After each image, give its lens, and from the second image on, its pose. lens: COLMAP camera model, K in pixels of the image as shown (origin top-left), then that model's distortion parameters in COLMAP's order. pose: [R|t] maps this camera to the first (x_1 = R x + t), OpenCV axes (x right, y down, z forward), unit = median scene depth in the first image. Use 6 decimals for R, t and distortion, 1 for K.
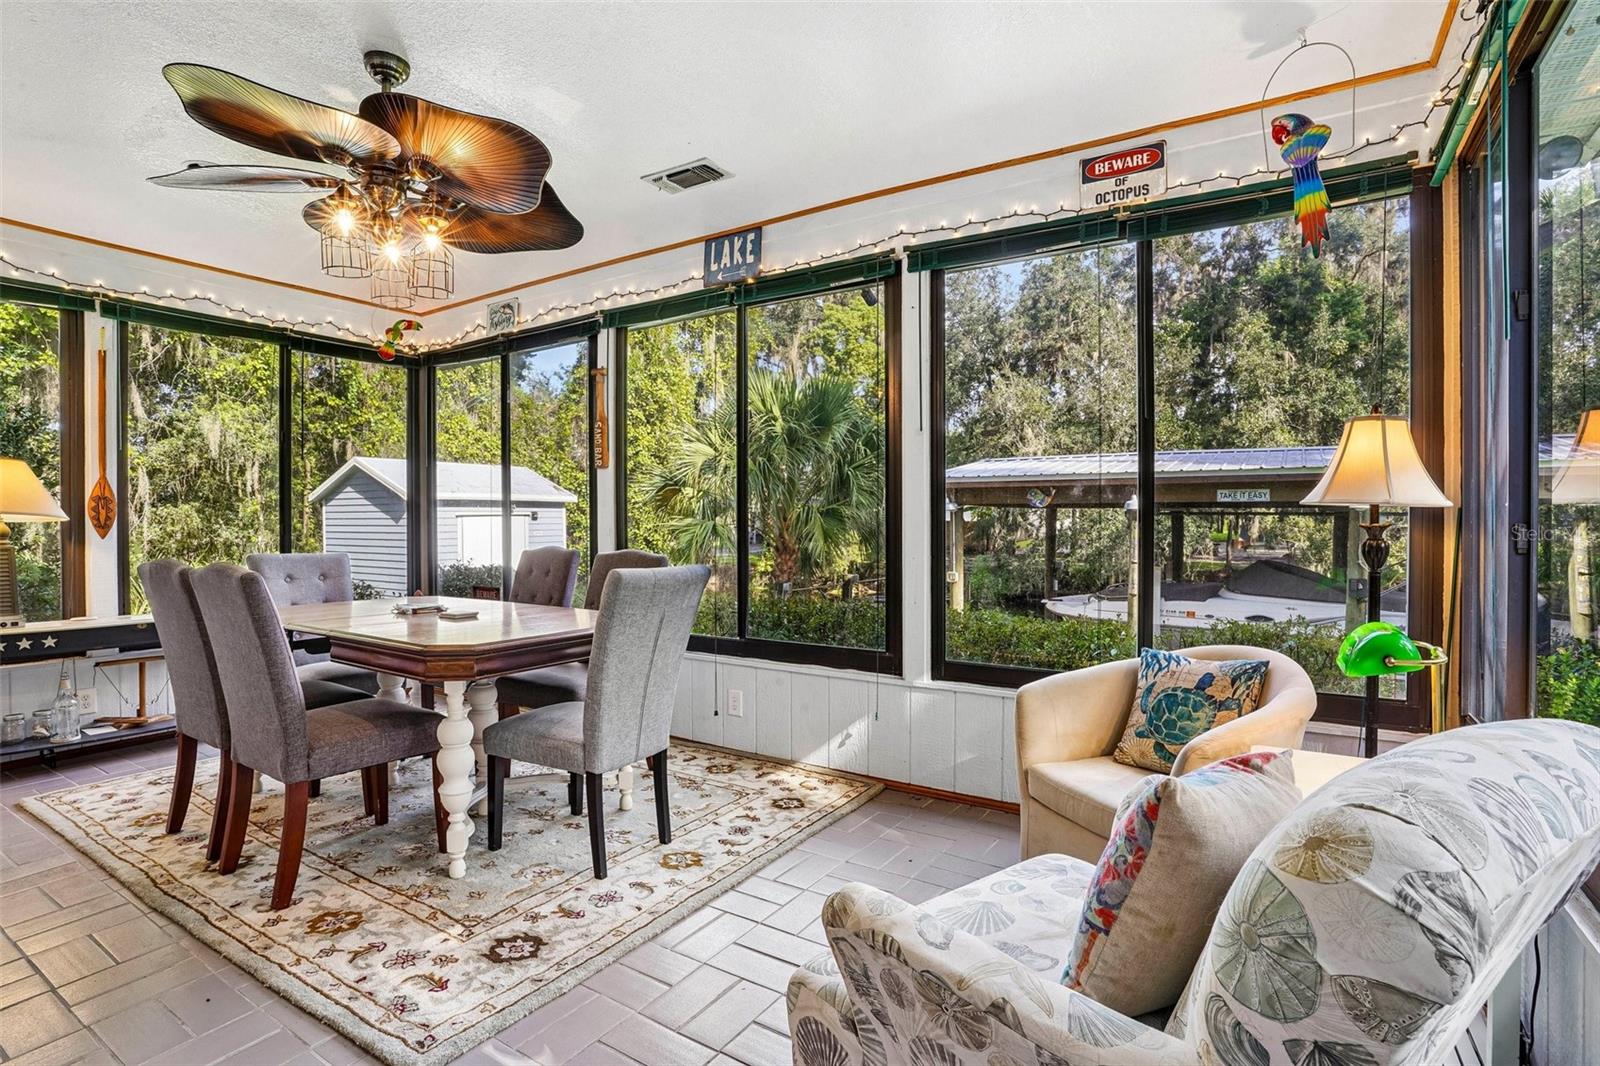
lens RADIAL K [[777.7, 0, 800.0], [0, 777.7, 533.0], [0, 0, 1]] dist [-0.078810, 0.041044]
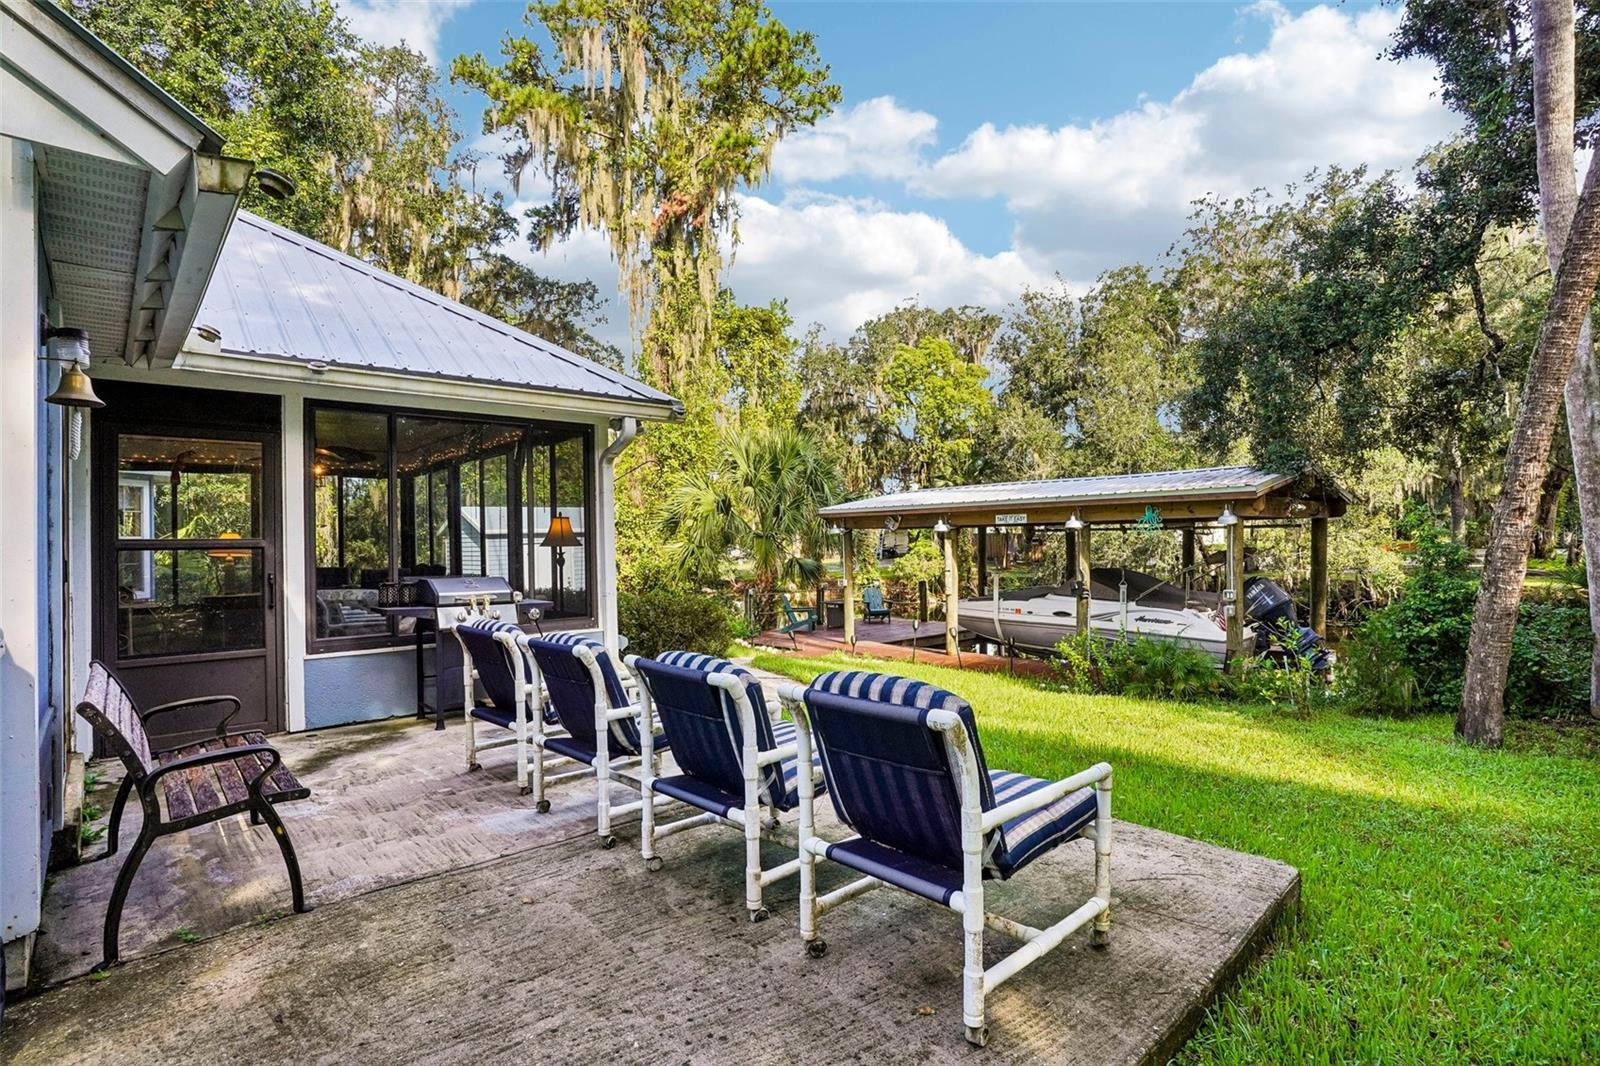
lens RADIAL K [[777.7, 0, 800.0], [0, 777.7, 533.0], [0, 0, 1]] dist [-0.078810, 0.041044]
pose [[0.964480, -0.016344, -0.263650, 1.654043], [0.010220, 0.999646, -0.024585, 0.015280], [0.263958, 0.021017, 0.964305, -1.113718]]
